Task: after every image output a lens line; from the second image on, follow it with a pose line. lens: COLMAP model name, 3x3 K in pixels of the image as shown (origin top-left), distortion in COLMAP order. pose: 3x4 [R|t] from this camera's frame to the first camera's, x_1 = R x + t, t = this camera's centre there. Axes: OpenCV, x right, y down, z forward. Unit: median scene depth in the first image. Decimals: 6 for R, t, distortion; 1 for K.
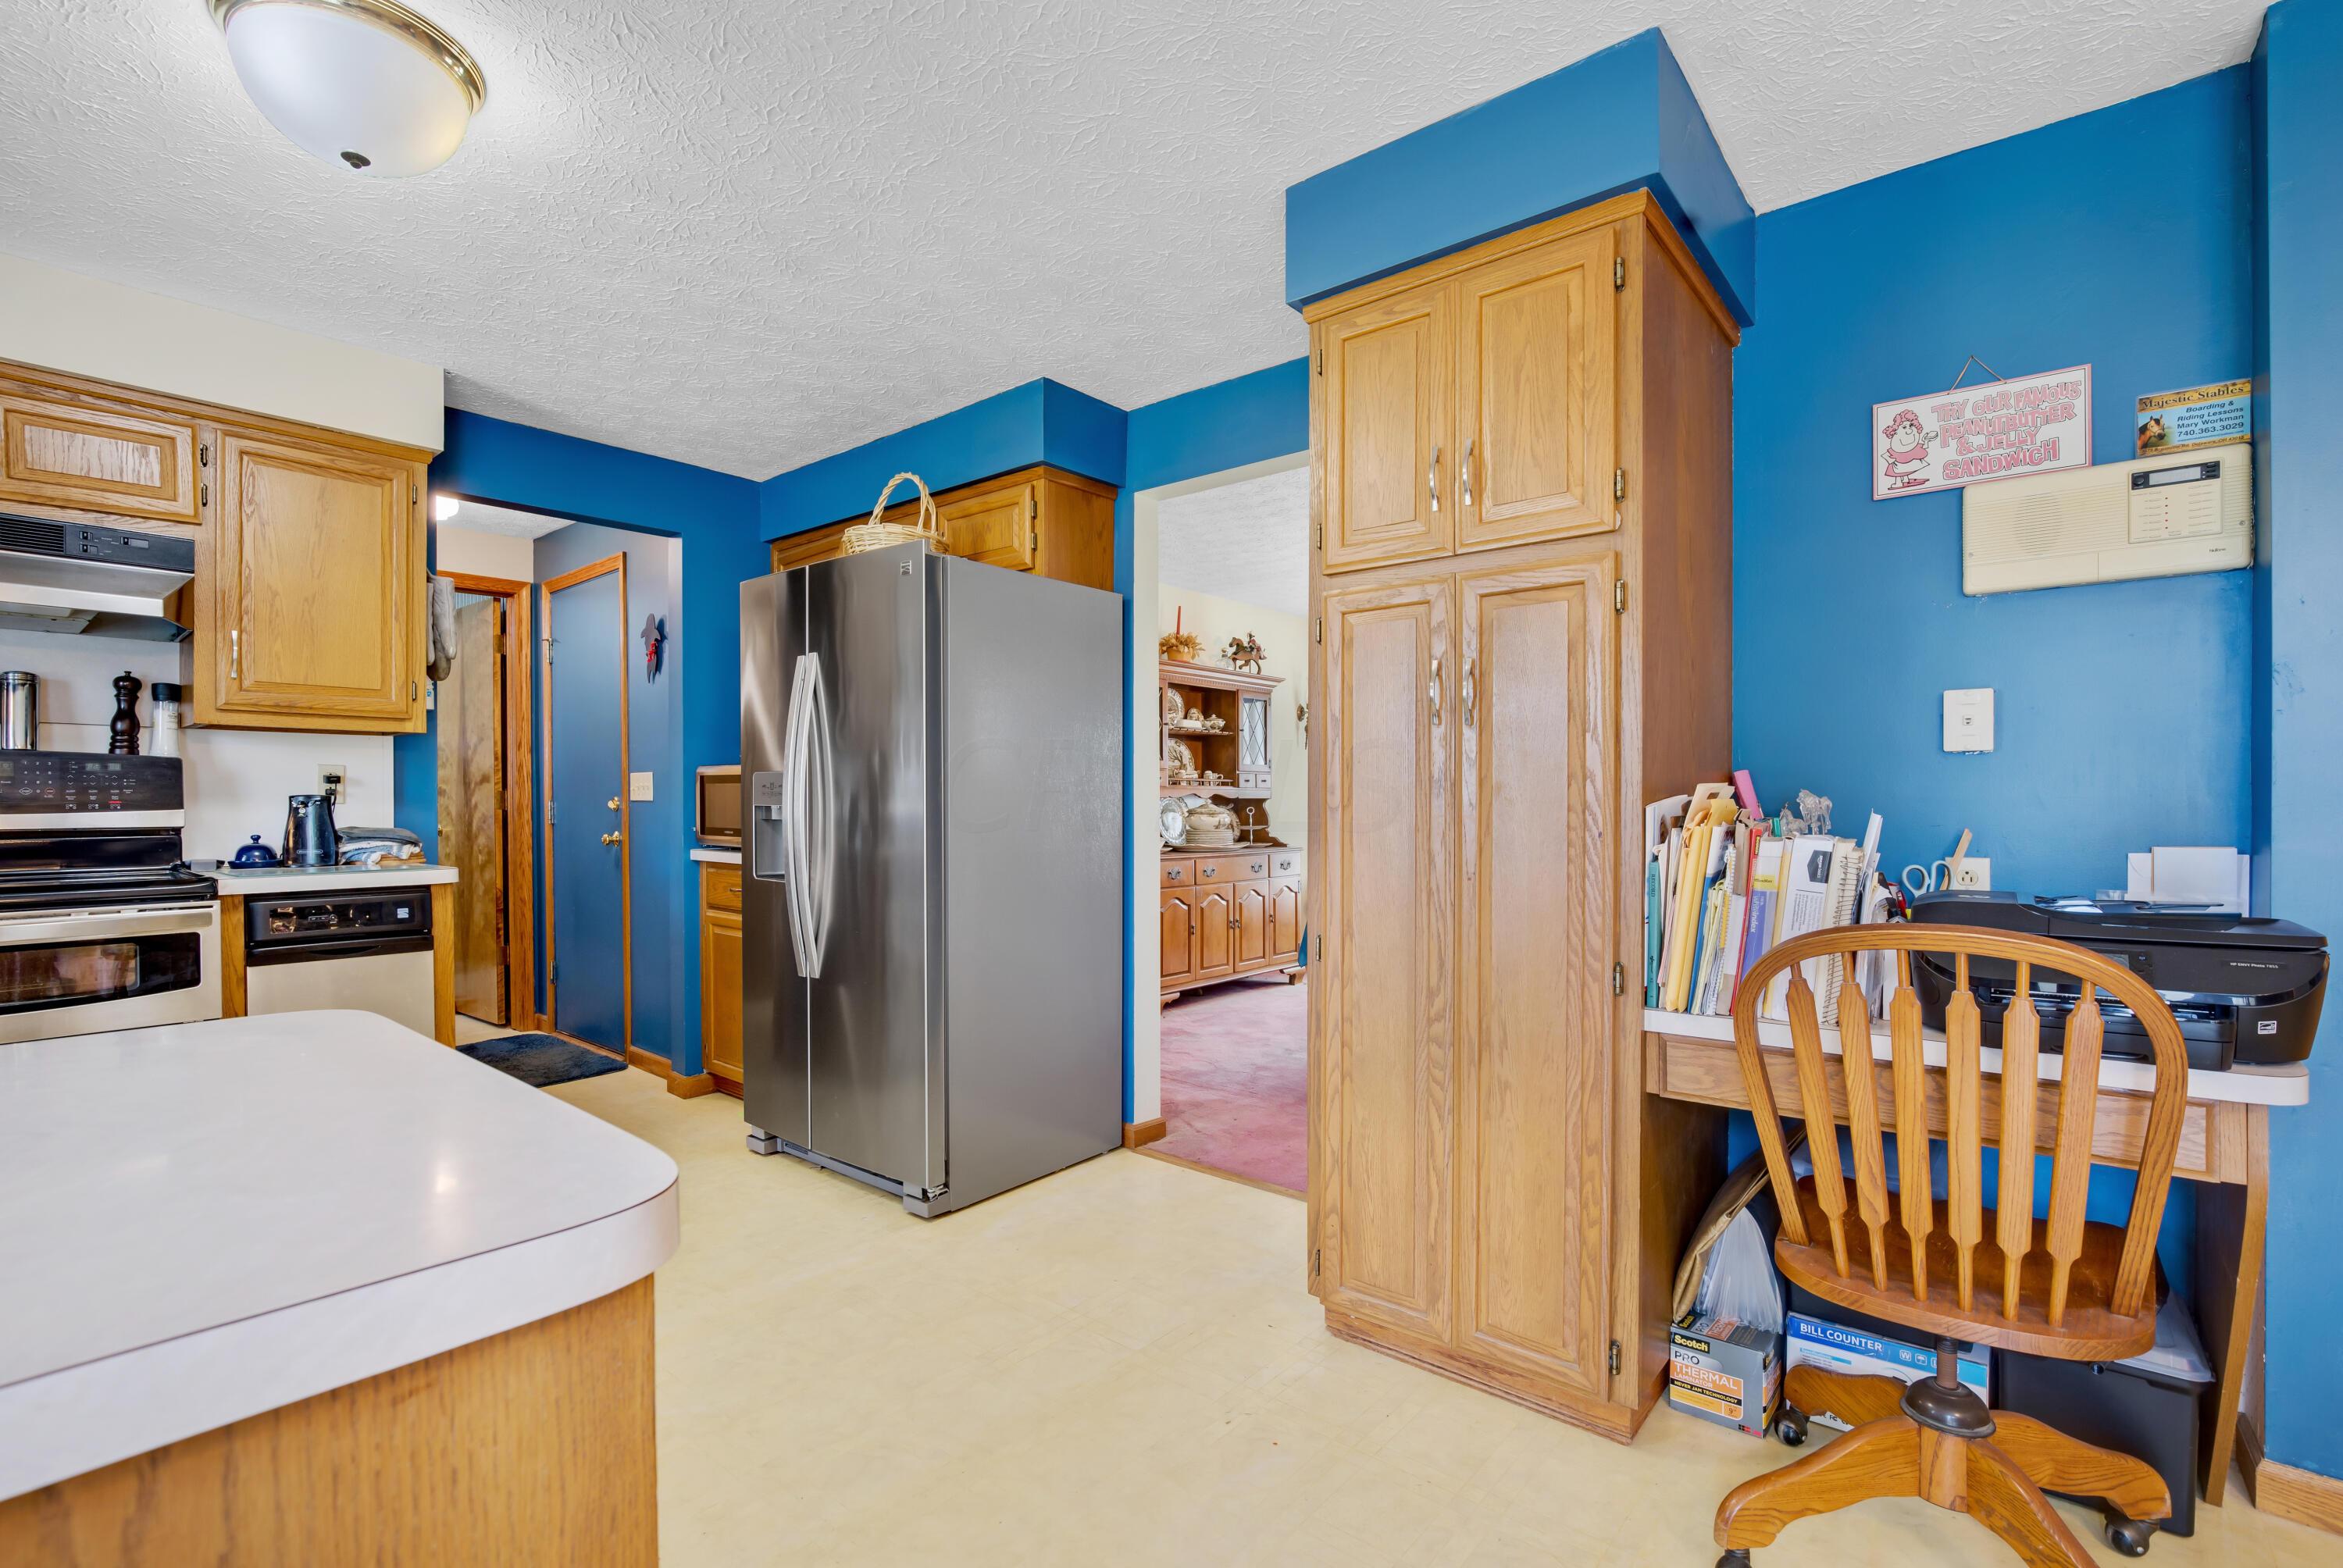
lens RADIAL K [[1080.9, 0, 1157.8], [0, 1080.9, 790.7], [0, 0, 1]] dist [-0.019469, 0.002842]
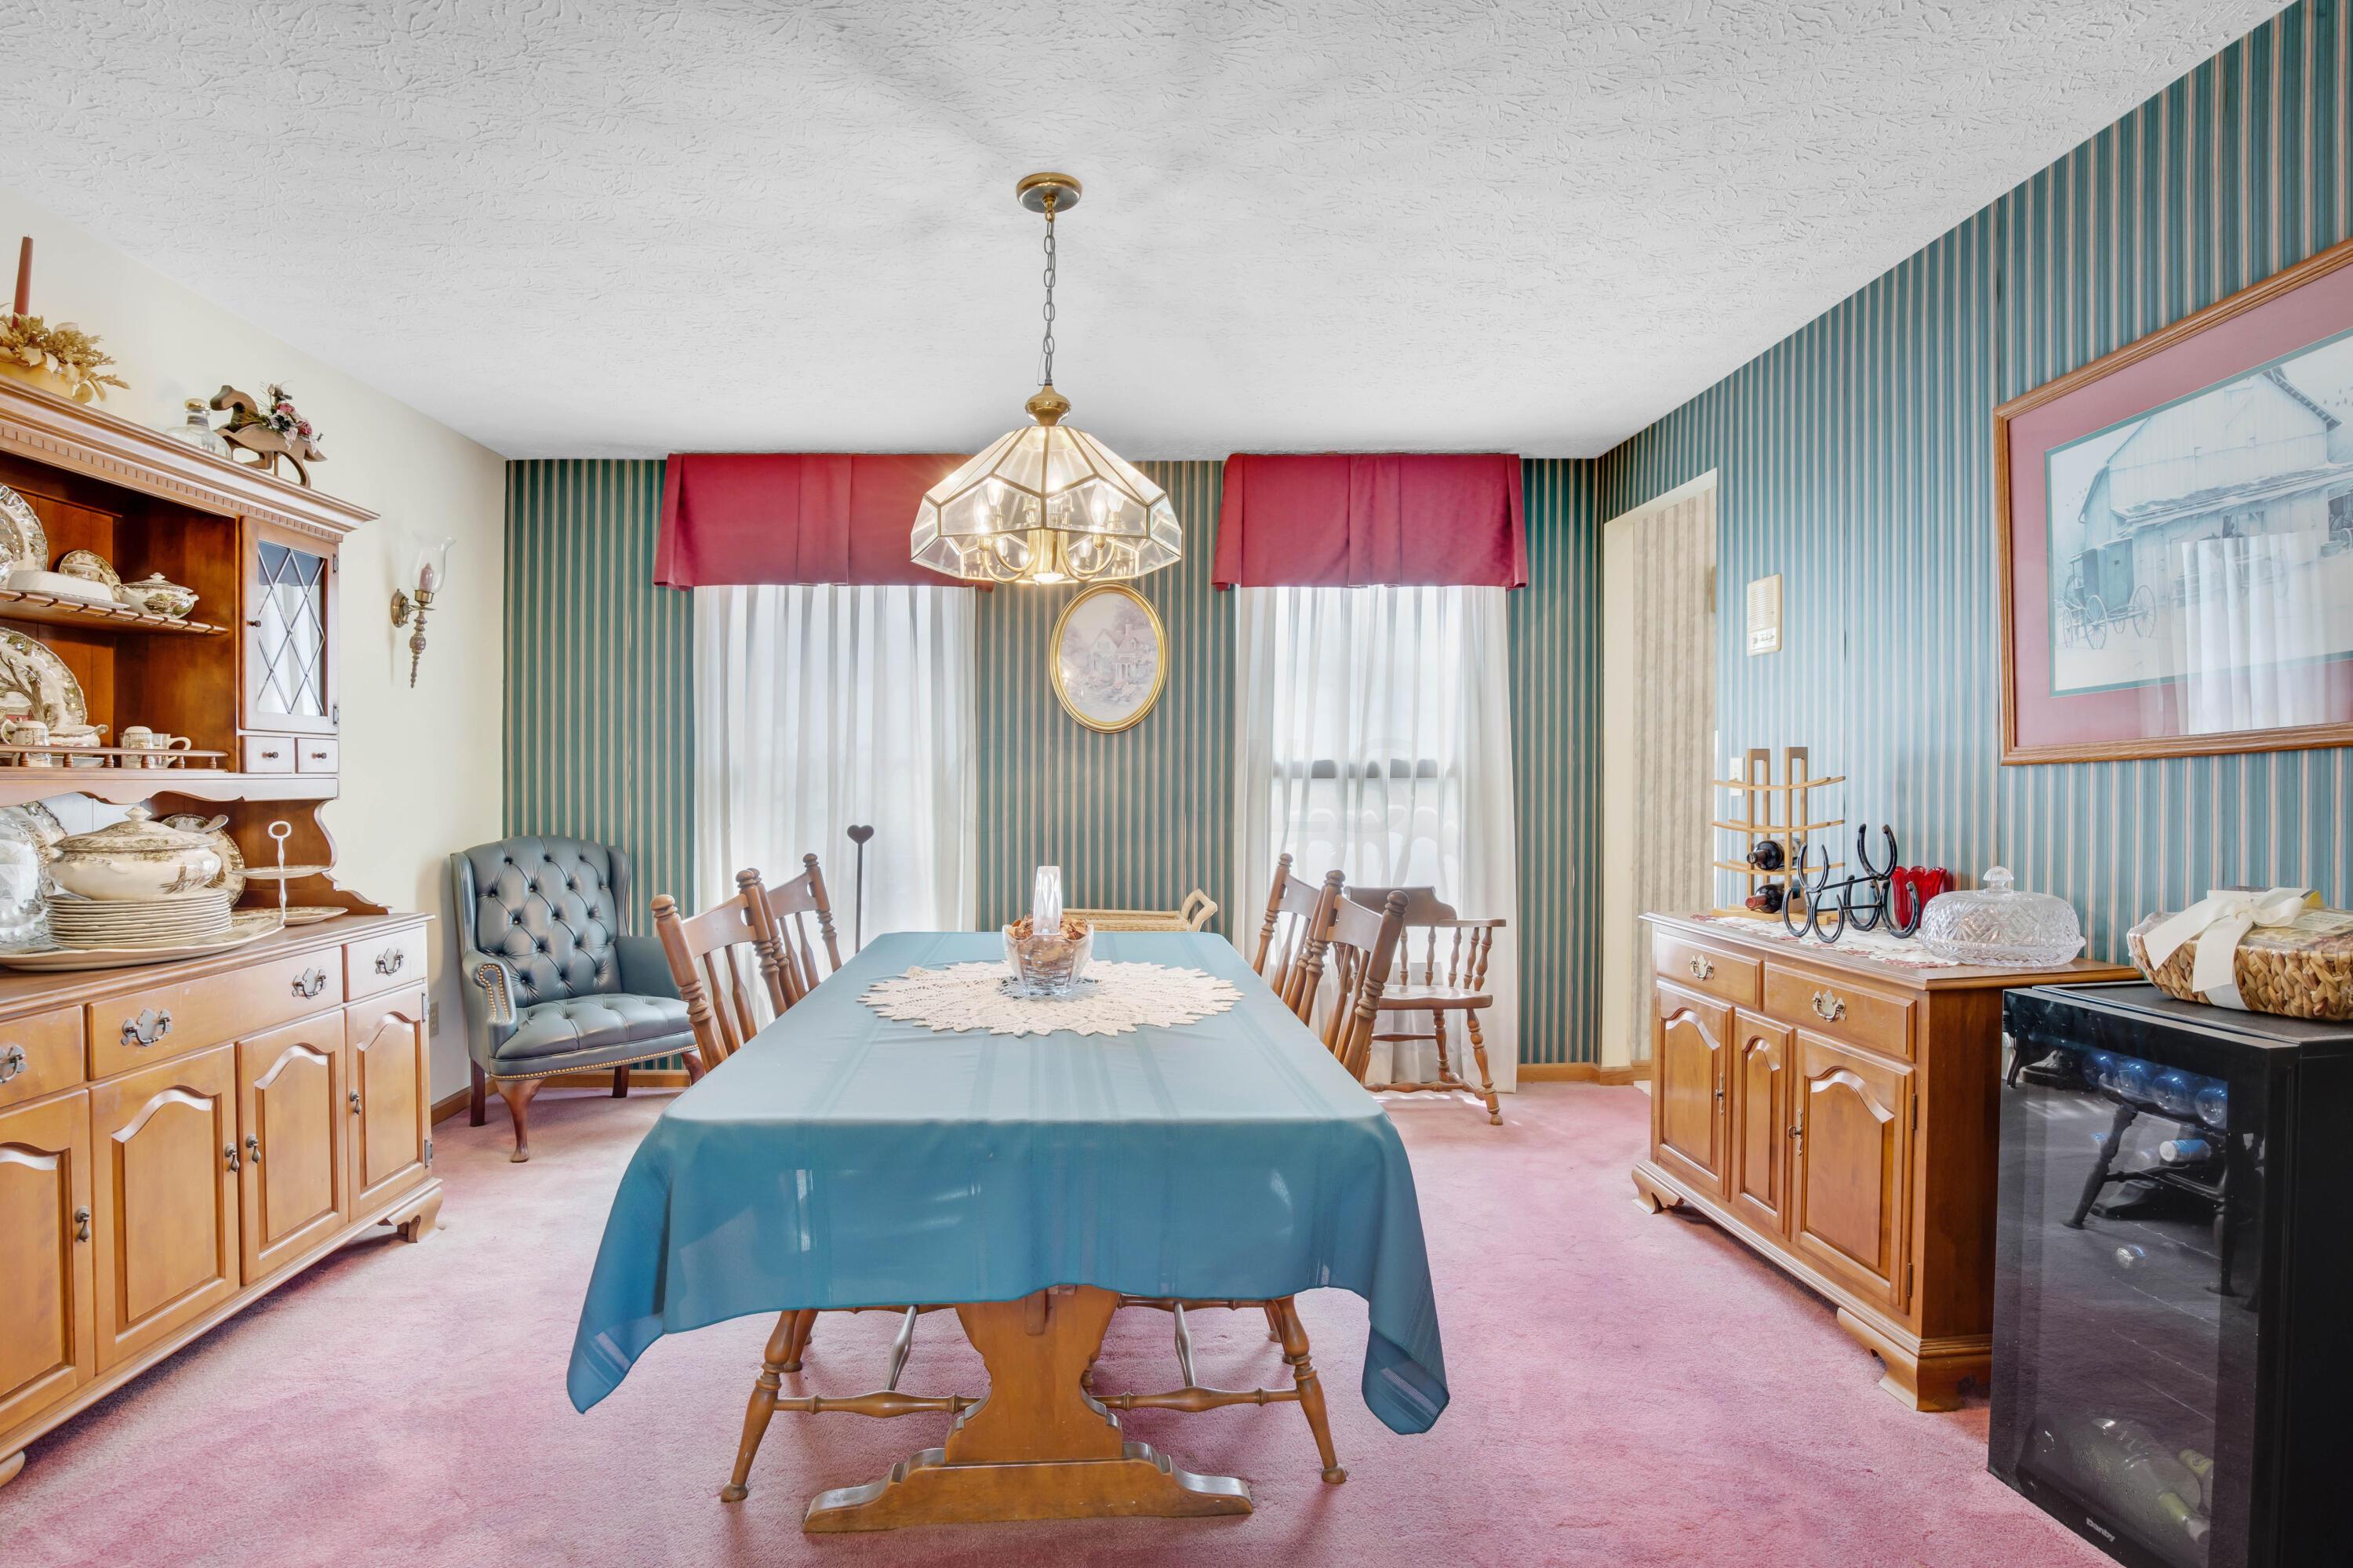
lens RADIAL K [[1085.6, 0, 1136.2], [0, 1085.6, 779.2], [0, 0, 1]] dist [-0.019469, 0.002842]
pose [[0.691154, -0.001972, 0.722705, 0.018594], [-0.009533, 0.999884, 0.011845, -0.008030], [-0.722645, -0.015076, 0.691055, 0.504504]]
